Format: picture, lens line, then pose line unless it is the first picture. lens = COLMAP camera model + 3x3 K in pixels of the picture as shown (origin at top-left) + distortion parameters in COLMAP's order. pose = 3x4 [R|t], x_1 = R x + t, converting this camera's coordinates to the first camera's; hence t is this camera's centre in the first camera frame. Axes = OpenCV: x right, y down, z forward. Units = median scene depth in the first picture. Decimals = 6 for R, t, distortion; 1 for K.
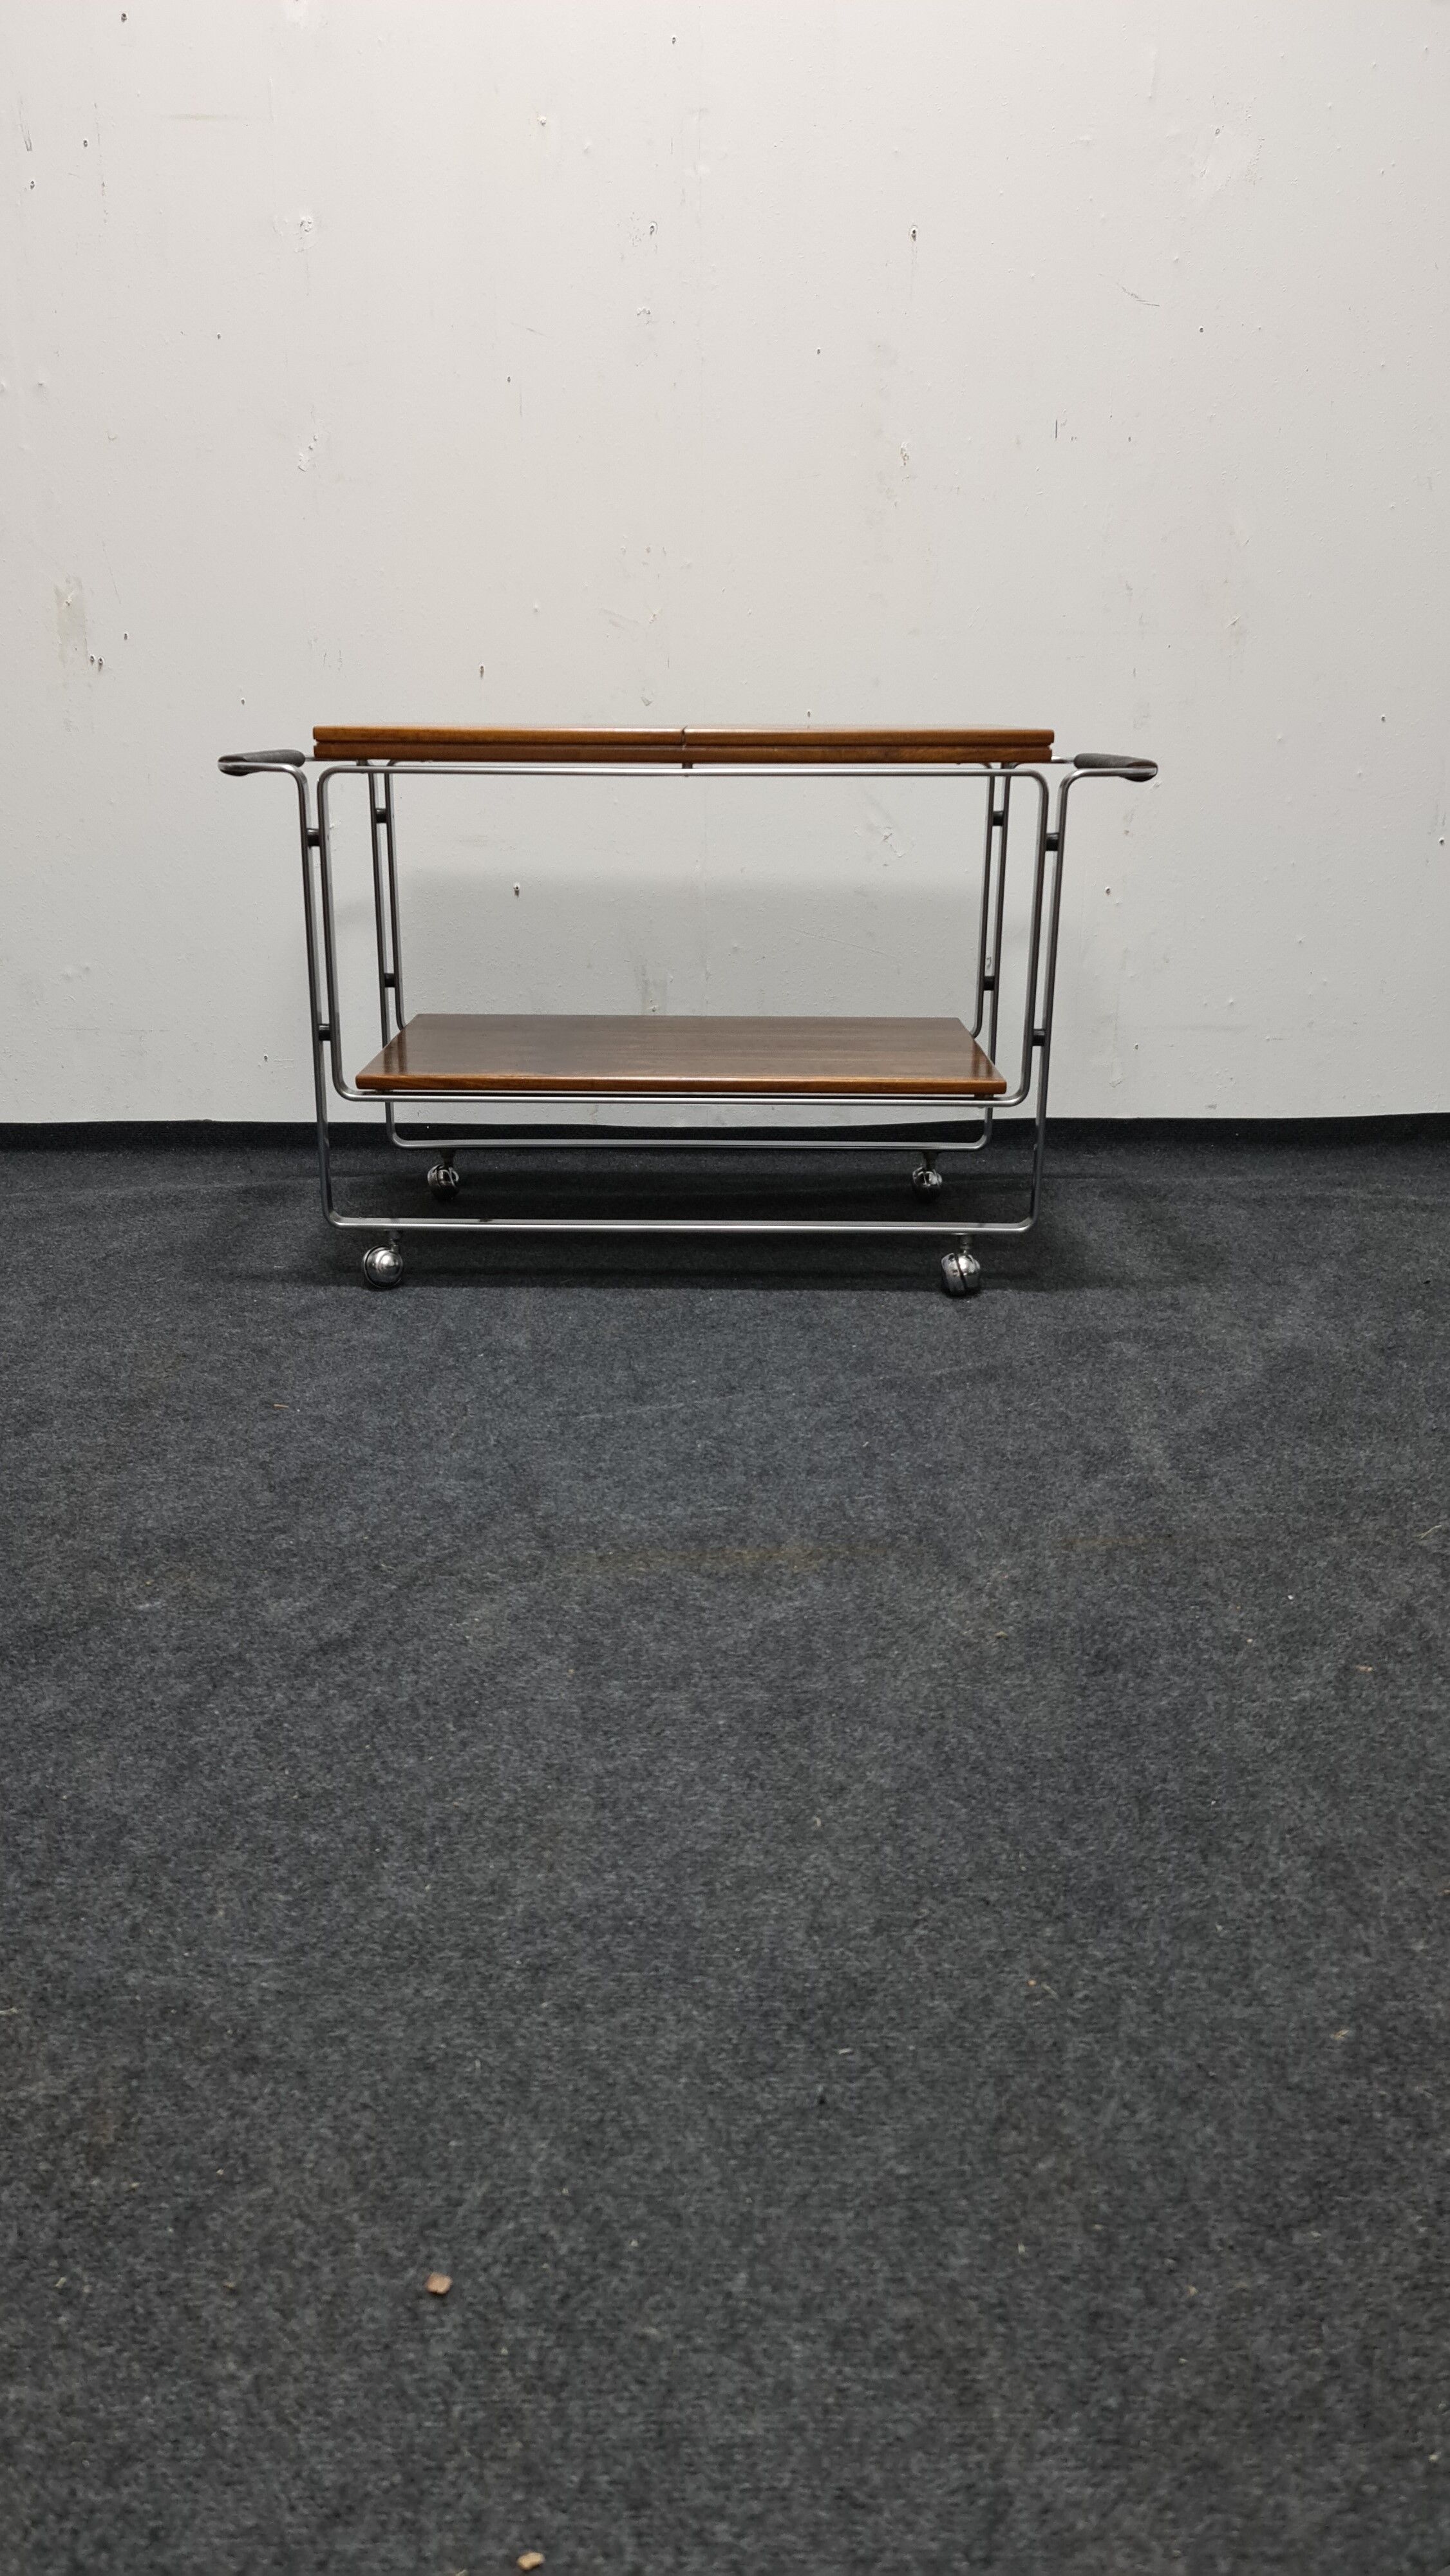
lens RADIAL K [[1915.2, 0, 742.3], [0, 1915.2, 1290.1], [0, 0, 1]] dist [0.071609, -0.034193]
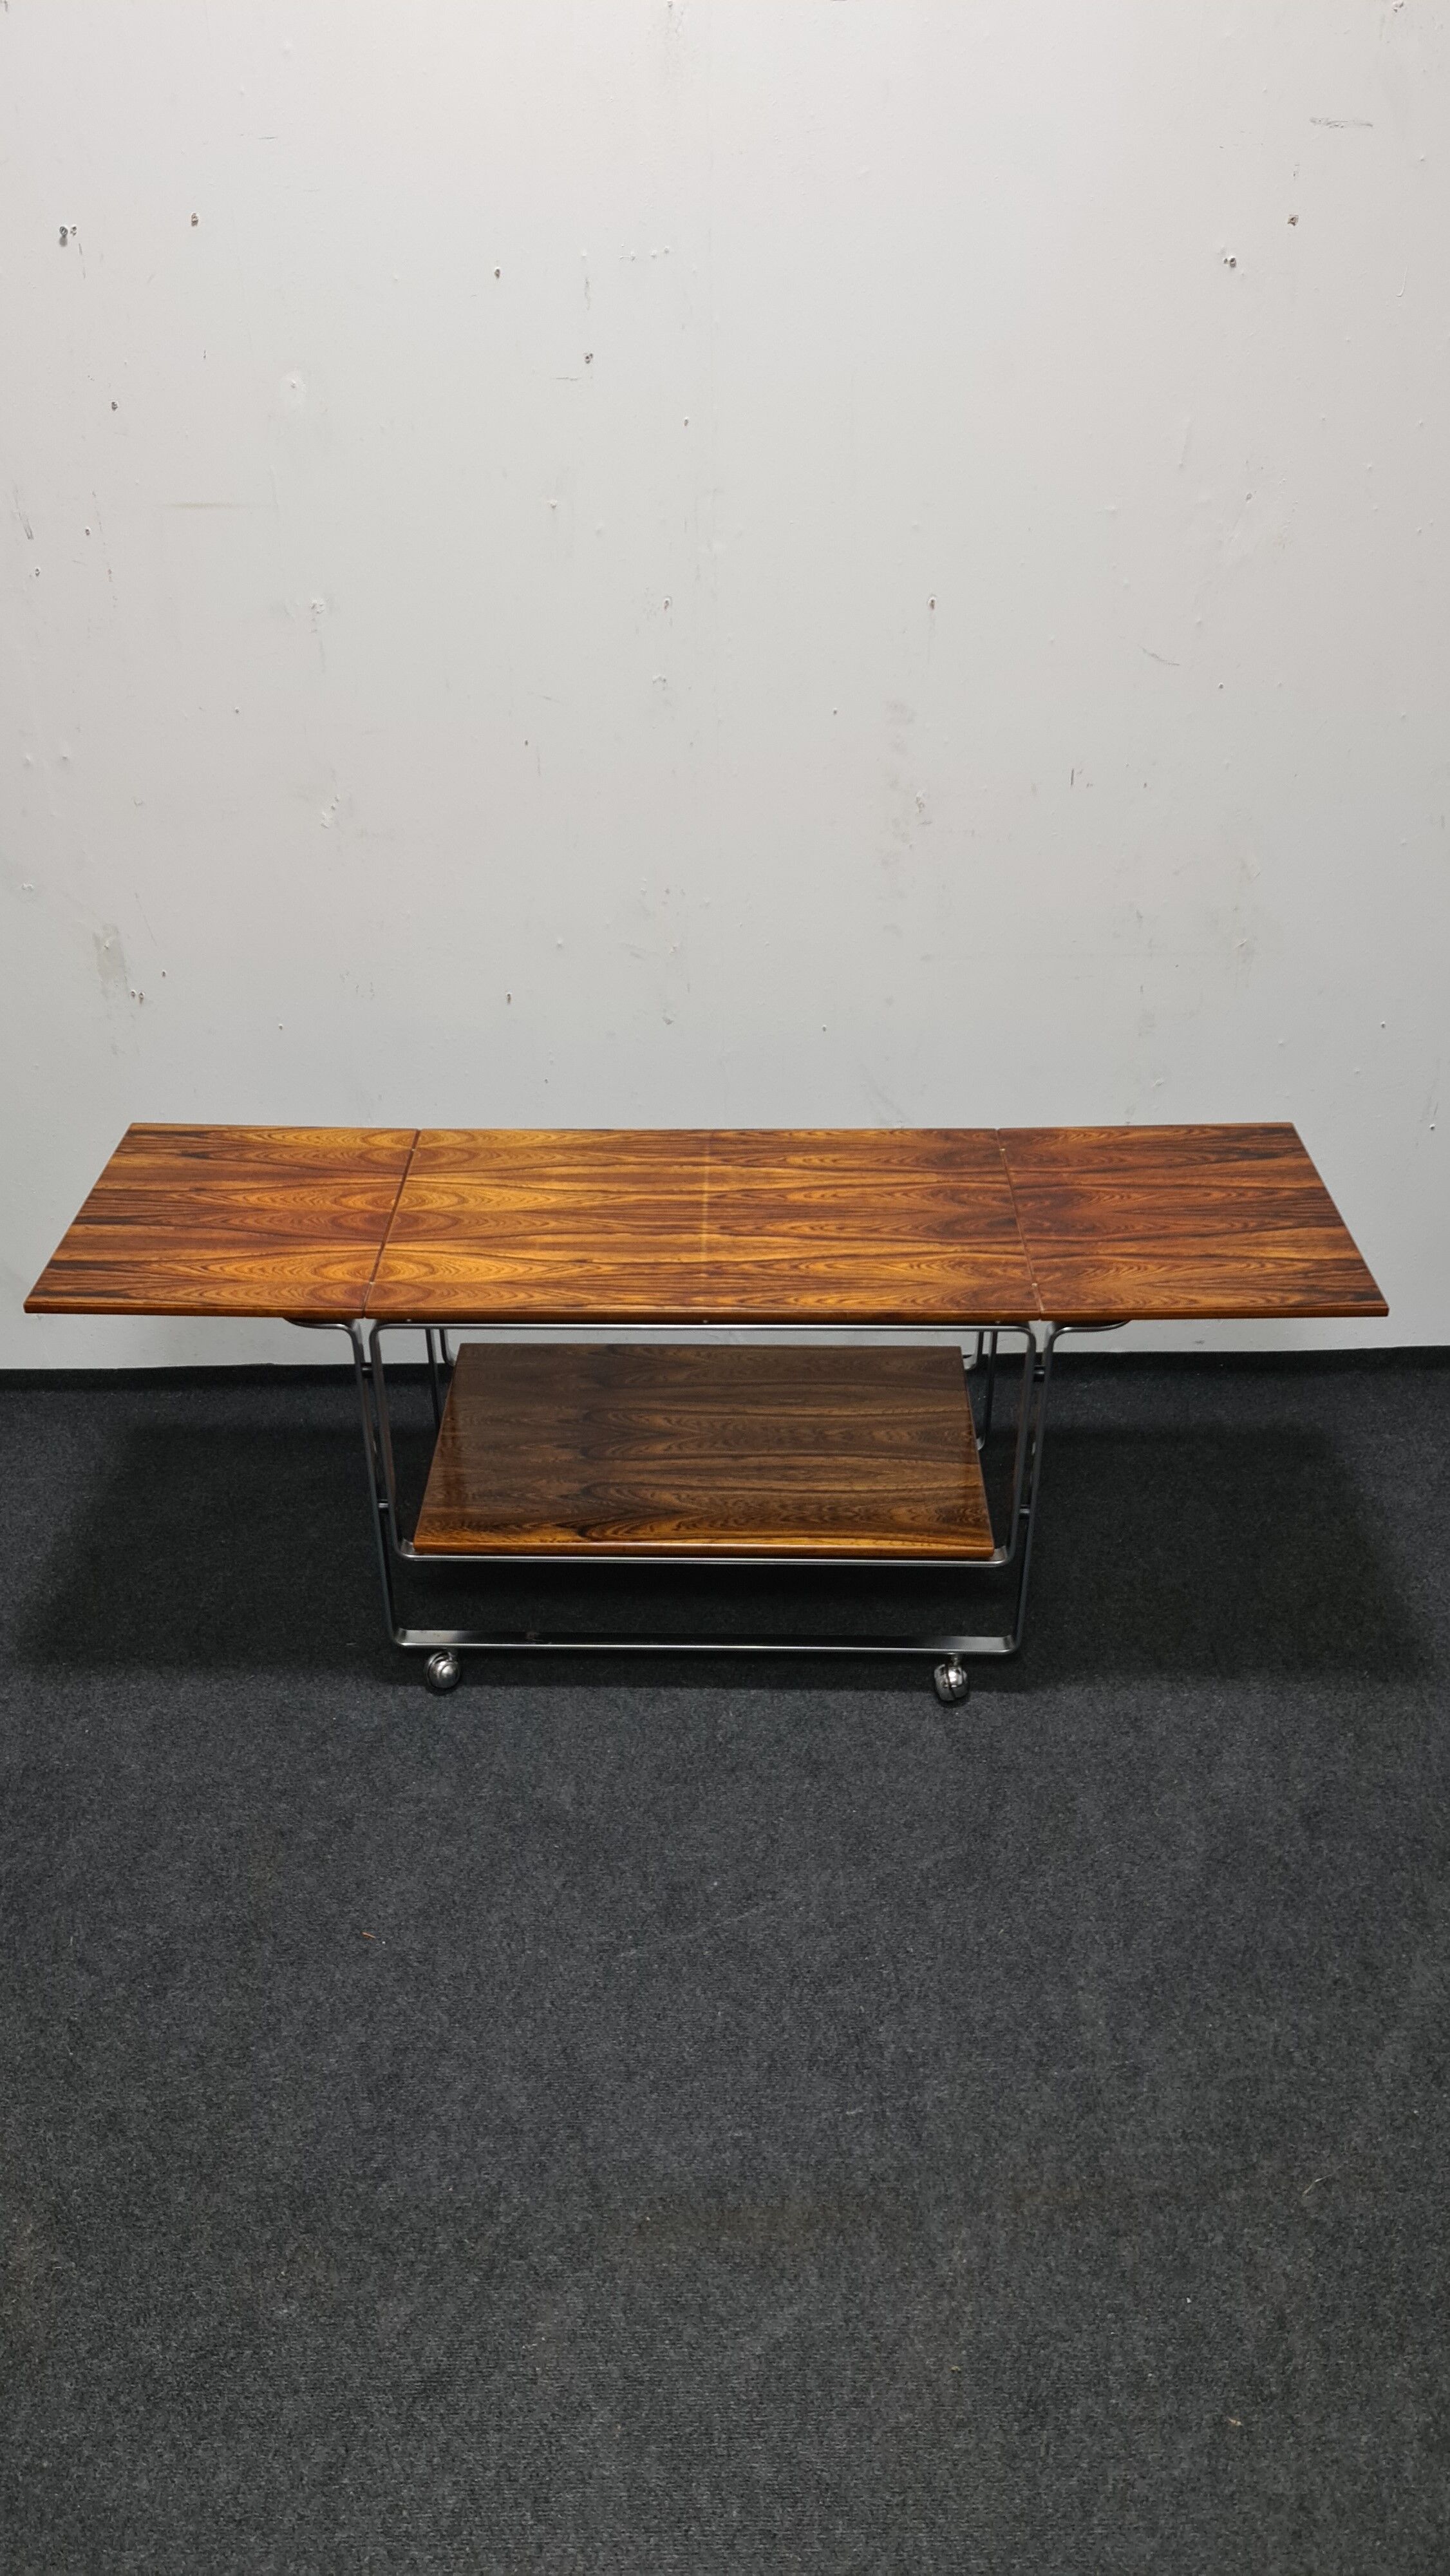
lens RADIAL K [[1915.2, 0, 749.0], [0, 1915.2, 1269.0], [0, 0, 1]] dist [0.071609, -0.034193]
pose [[0.999898, -0.000391, -0.014260, 0.012718], [0.004187, 0.963639, 0.267175, -0.663105], [0.013637, -0.267208, 0.963542, -0.041799]]
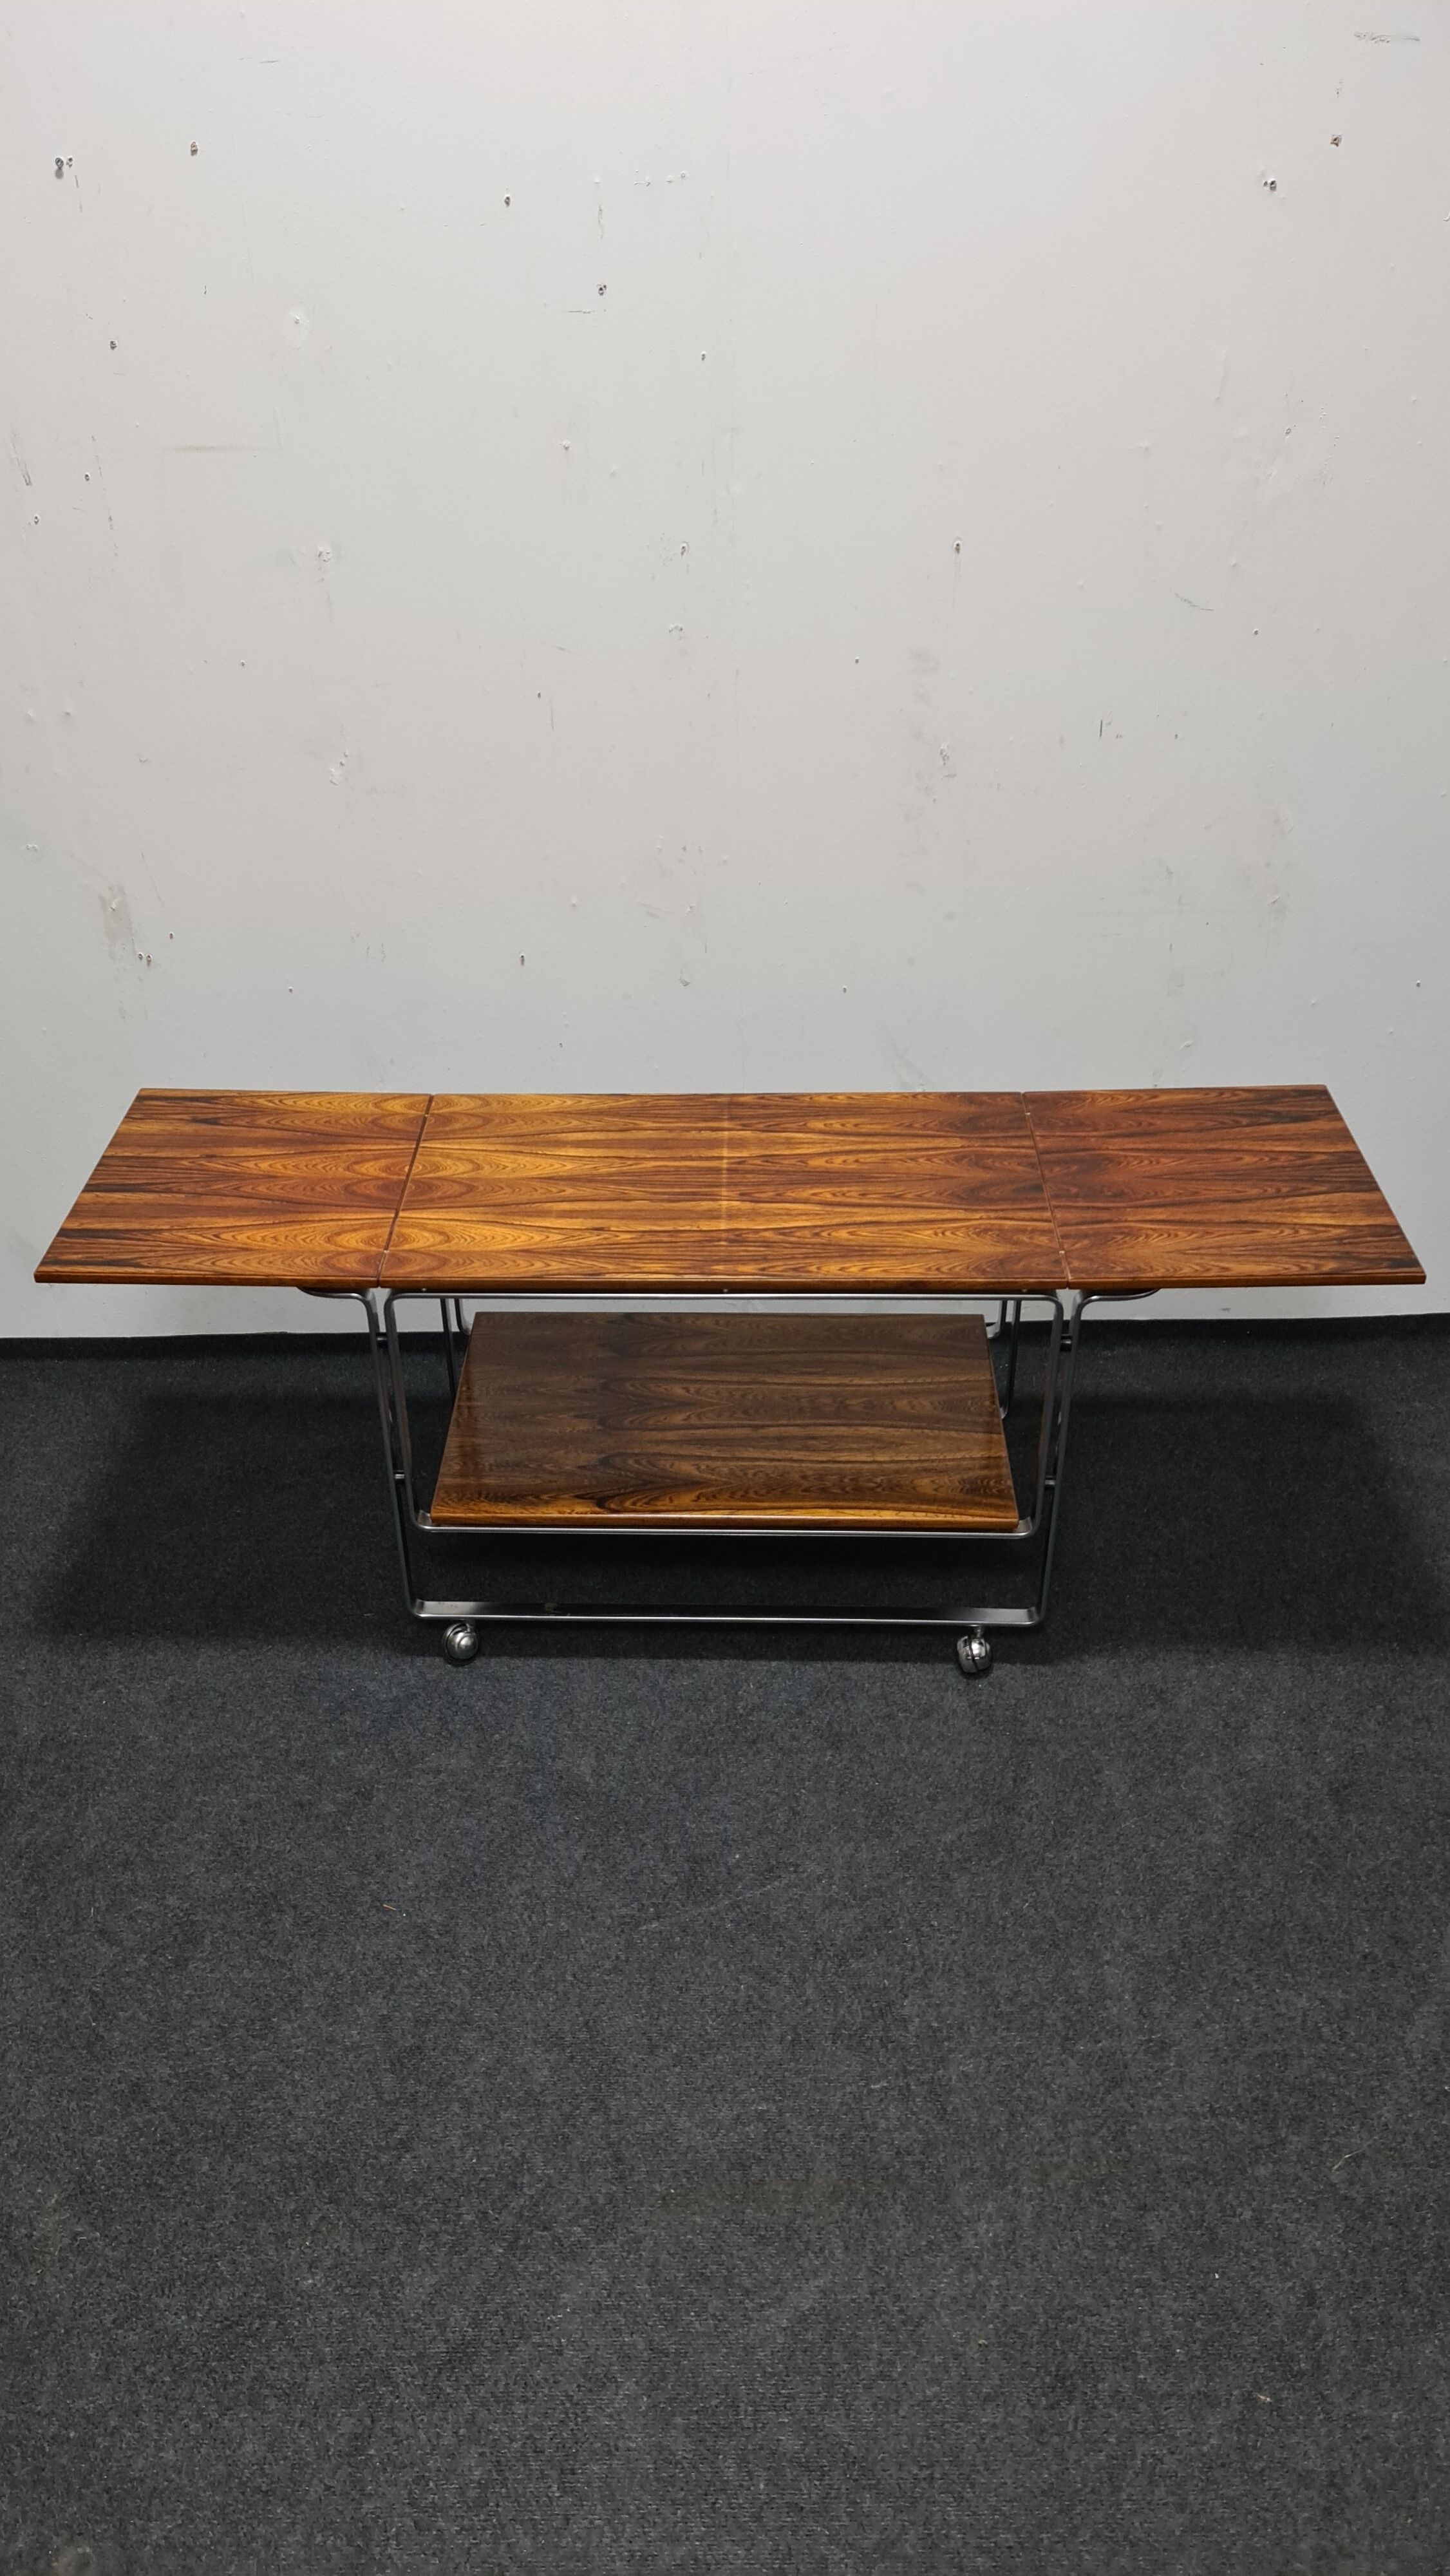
lens RADIAL K [[1915.2, 0, 738.5], [0, 1915.2, 1298.3], [0, 0, 1]] dist [0.071609, -0.034193]
pose [[0.999675, -0.001404, -0.025443, 0.005941], [0.008979, 0.953855, 0.300135, -0.659655], [0.023848, -0.300266, 0.953557, -0.018129]]
